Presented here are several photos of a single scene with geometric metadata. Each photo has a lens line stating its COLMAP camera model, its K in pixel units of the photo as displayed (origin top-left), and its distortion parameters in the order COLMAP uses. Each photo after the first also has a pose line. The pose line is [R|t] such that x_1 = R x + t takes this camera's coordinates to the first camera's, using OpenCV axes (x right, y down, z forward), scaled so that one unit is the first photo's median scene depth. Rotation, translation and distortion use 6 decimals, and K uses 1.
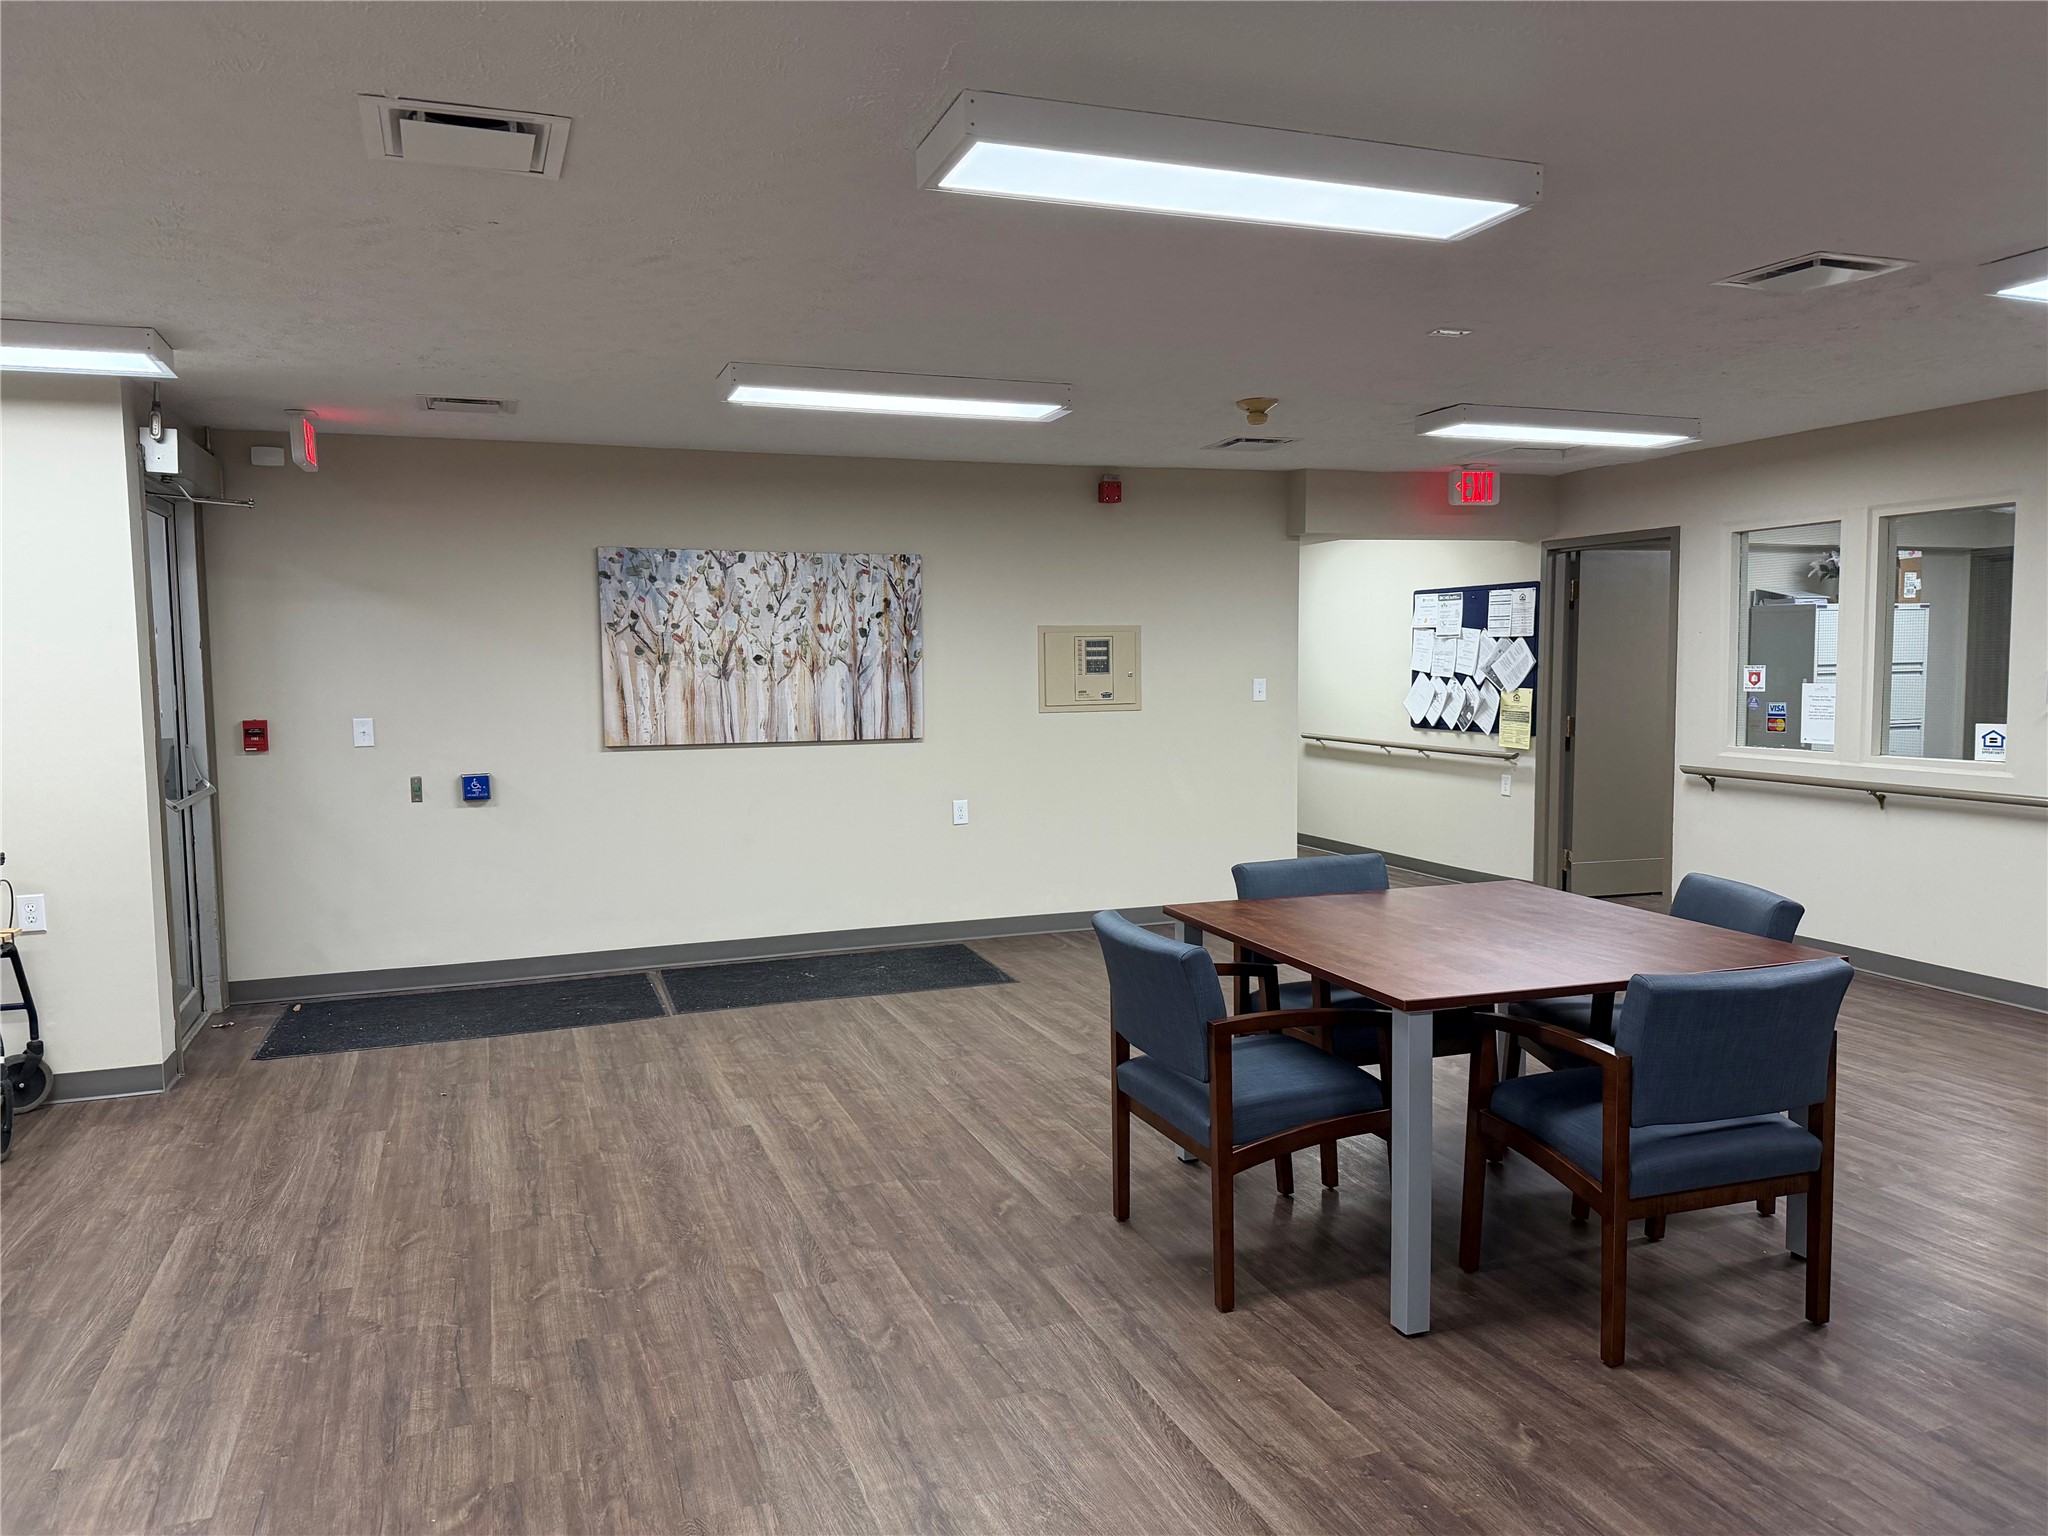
lens RADIAL K [[1439.7, 0, 1019.3], [0, 1439.7, 772.4], [0, 0, 1]] dist [-0.004248, -0.018263]
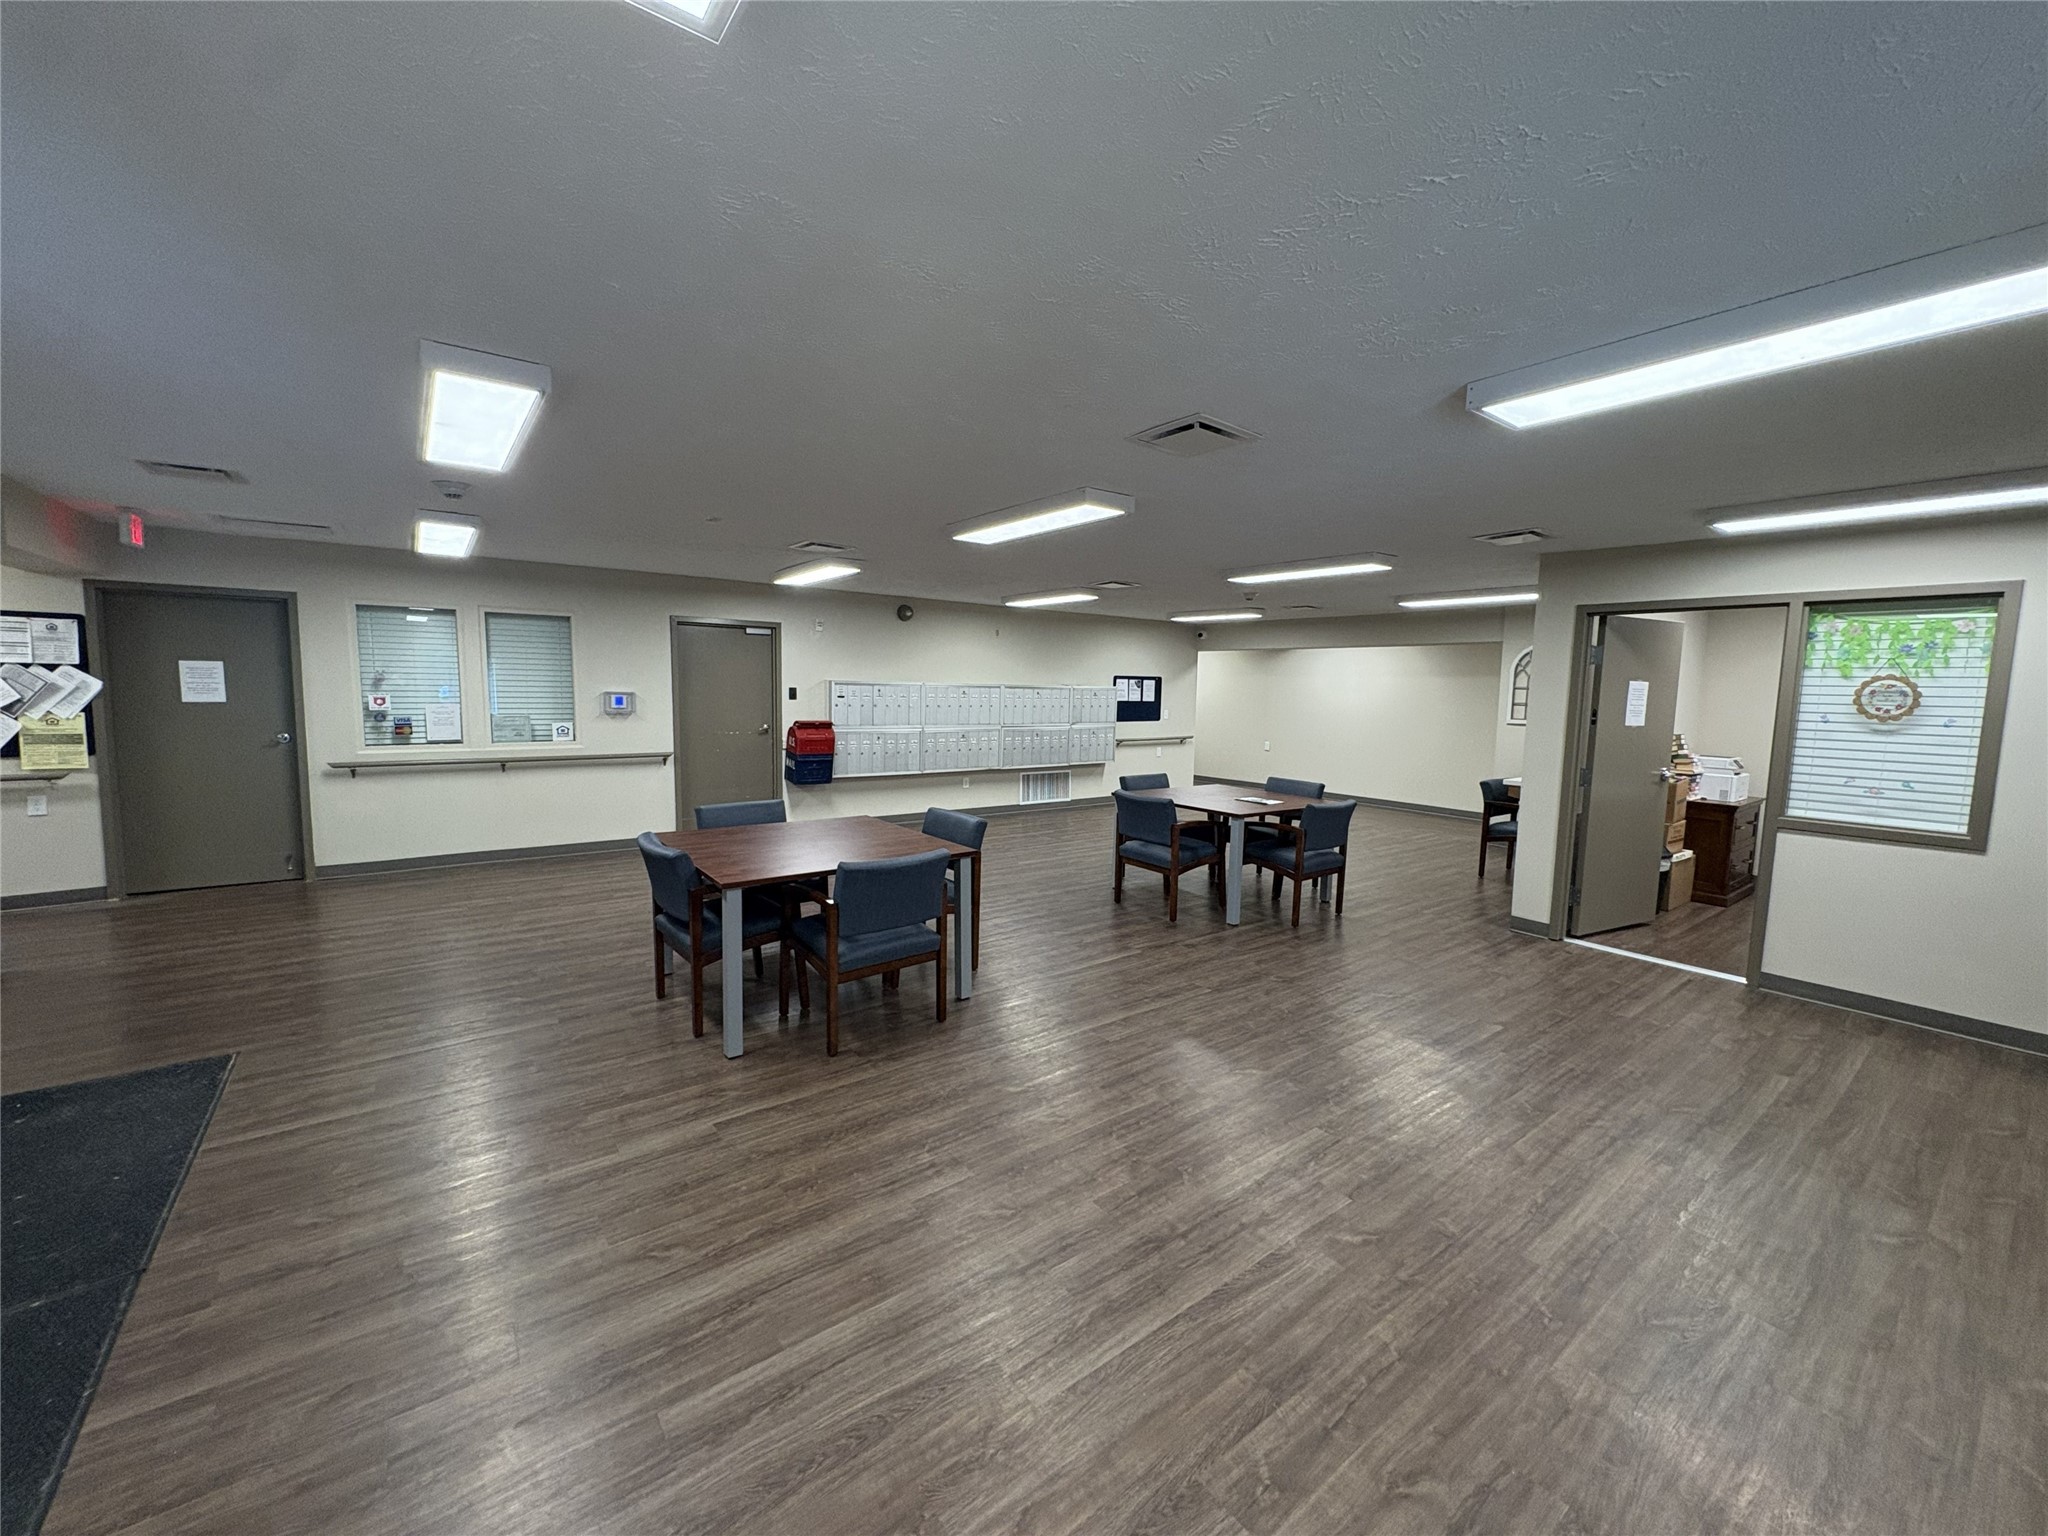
lens RADIAL K [[817.5, 0, 1020.8], [0, 817.5, 766.1], [0, 0, 1]] dist [-0.003030, -0.000142]
pose [[-0.287562, -0.089956, 0.953528, -0.846738], [0.058335, 0.992086, 0.111186, -0.085911], [-0.955984, 0.087597, -0.280039, 0.940779]]
